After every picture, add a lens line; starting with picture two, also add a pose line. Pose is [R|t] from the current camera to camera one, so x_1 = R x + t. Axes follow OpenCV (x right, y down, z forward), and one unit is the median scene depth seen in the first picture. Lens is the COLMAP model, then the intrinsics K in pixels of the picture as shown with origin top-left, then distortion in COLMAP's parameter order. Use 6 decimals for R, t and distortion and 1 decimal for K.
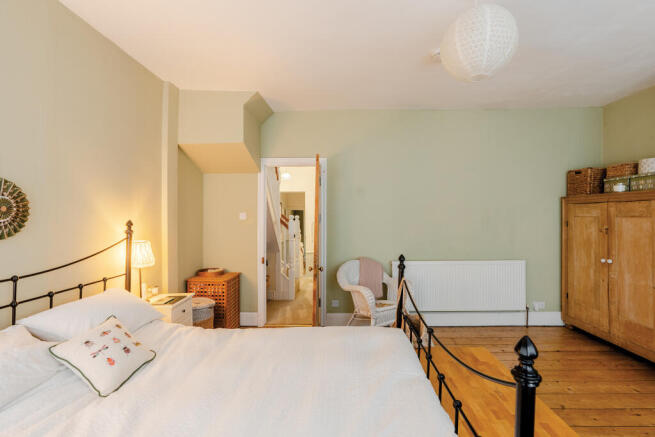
lens RADIAL K [[298.5, 0, 330.1], [0, 298.5, 214.7], [0, 0, 1]] dist [-0.010526, 0.003837]
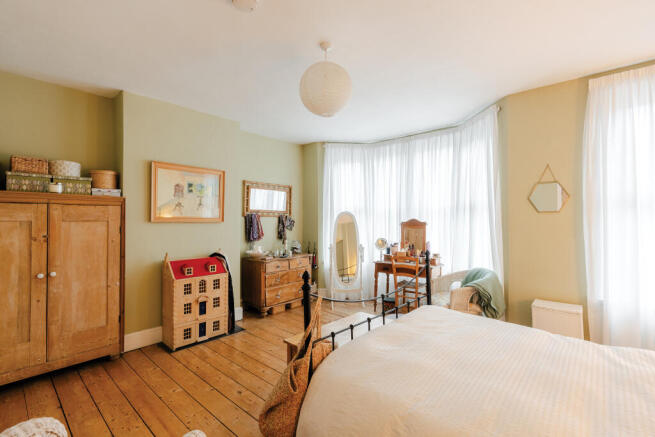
lens RADIAL K [[298.5, 0, 329.7], [0, 298.5, 220.5], [0, 0, 1]] dist [-0.010526, 0.003837]
pose [[-0.765710, 0.003984, 0.643173, -0.208387], [0.000080, 0.999981, -0.006099, 0.010325], [-0.643185, -0.004618, -0.765697, 1.184457]]
